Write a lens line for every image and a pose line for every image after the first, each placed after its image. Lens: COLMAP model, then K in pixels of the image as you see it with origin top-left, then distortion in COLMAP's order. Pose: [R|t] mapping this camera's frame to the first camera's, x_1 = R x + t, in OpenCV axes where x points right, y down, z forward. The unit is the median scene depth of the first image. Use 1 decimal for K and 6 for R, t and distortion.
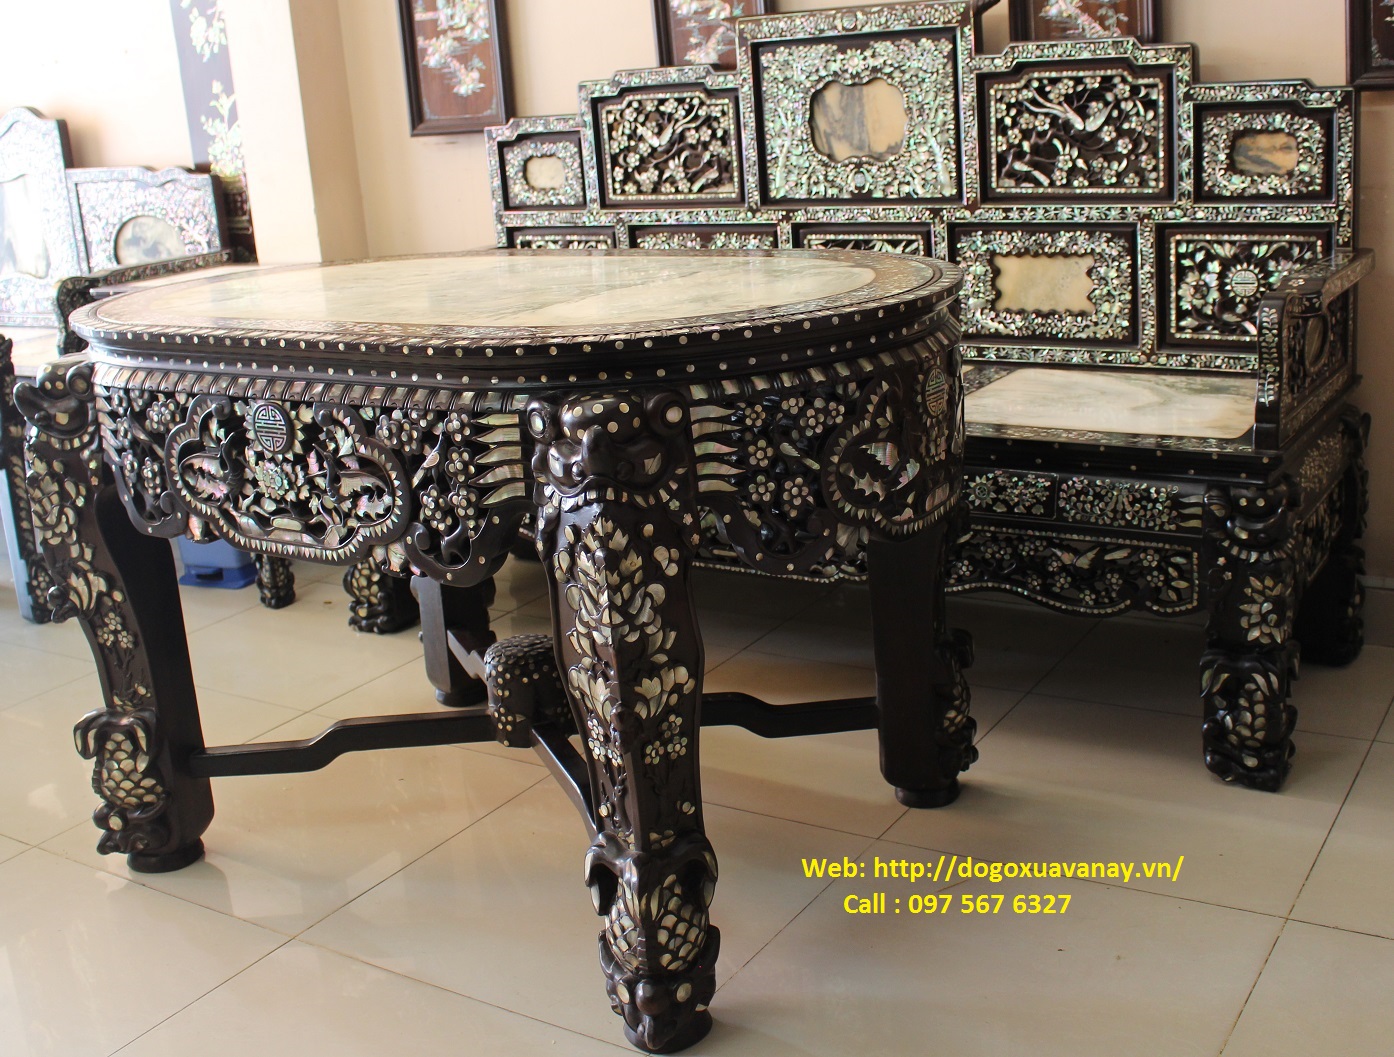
lens RADIAL K [[1583.7, 0, 744.1], [0, 1583.7, 485.7], [0, 0, 1]] dist [-0.149201, 0.150421]
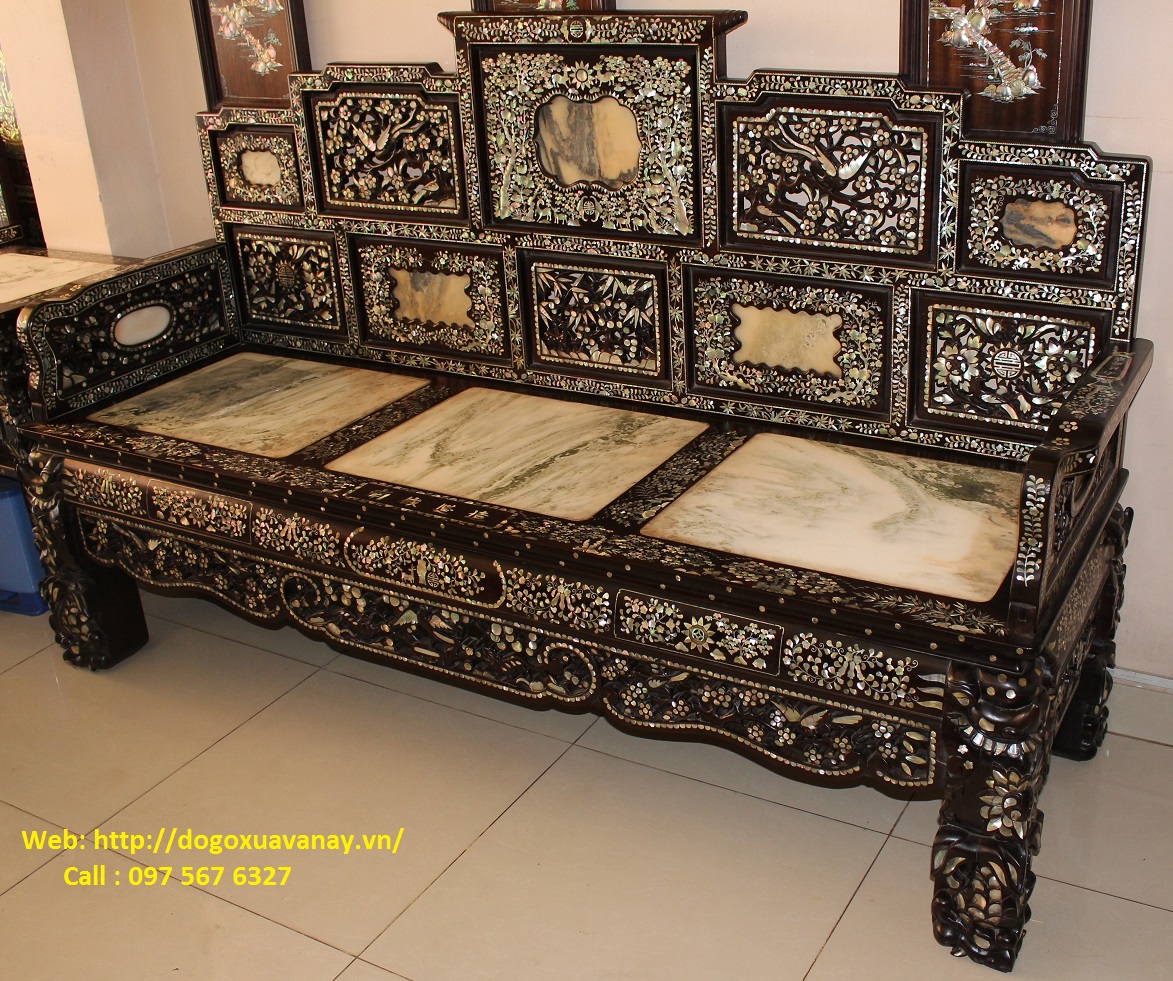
lens RADIAL K [[1323.1, 0, 673.7], [0, 1323.1, 498.0], [0, 0, 1]] dist [-0.152694, 0.145494]
pose [[0.997147, 0.002438, 0.075449, 0.083355], [-0.014833, 0.986321, 0.164170, -0.197559], [-0.074017, -0.164821, 0.983542, 0.297136]]
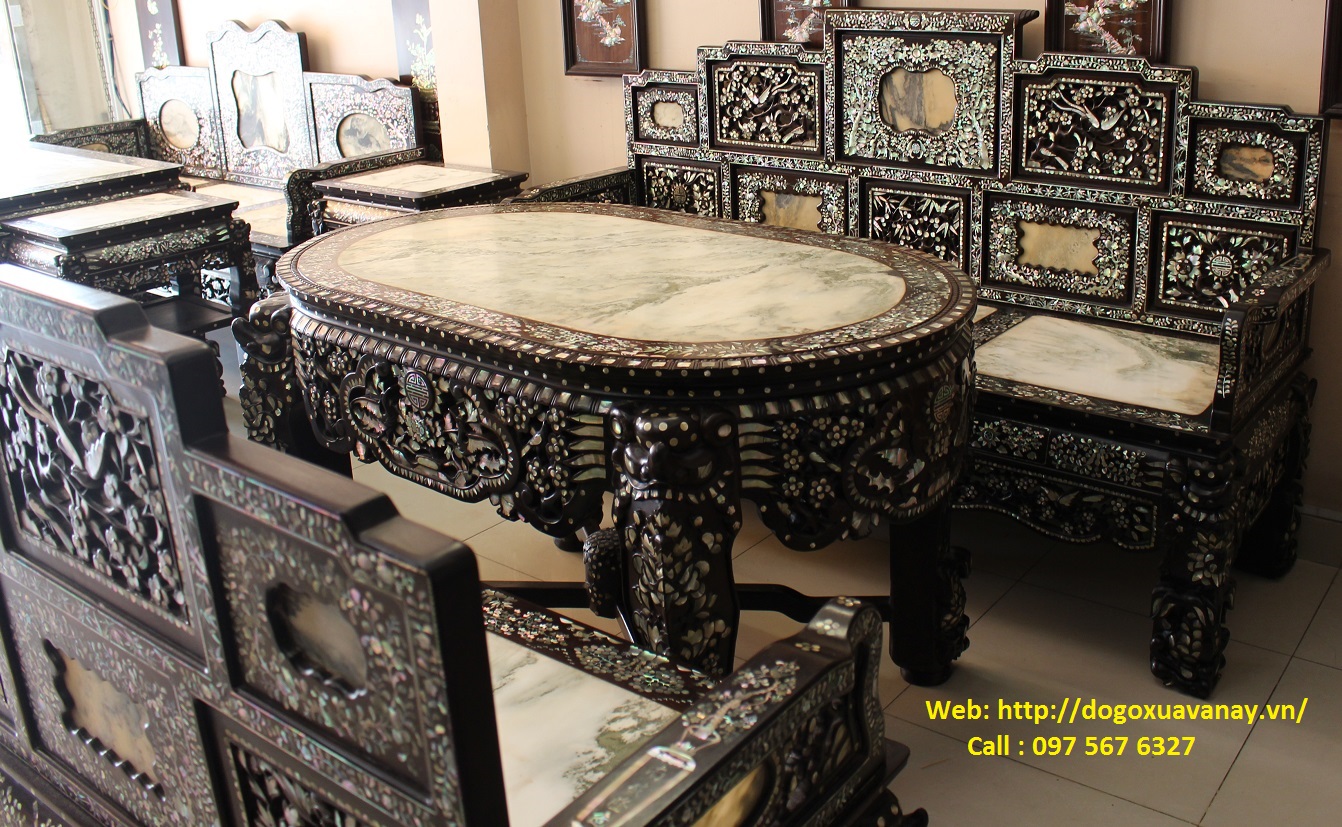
lens RADIAL K [[1252.0, 0, 732.5], [0, 1252.0, 321.3], [0, 0, 1]] dist [-0.158849, 0.142783]
pose [[0.994285, 0.065410, -0.084372, 0.027468], [-0.061584, 0.996986, 0.047174, -0.122717], [0.087203, -0.041708, 0.995317, 0.012803]]
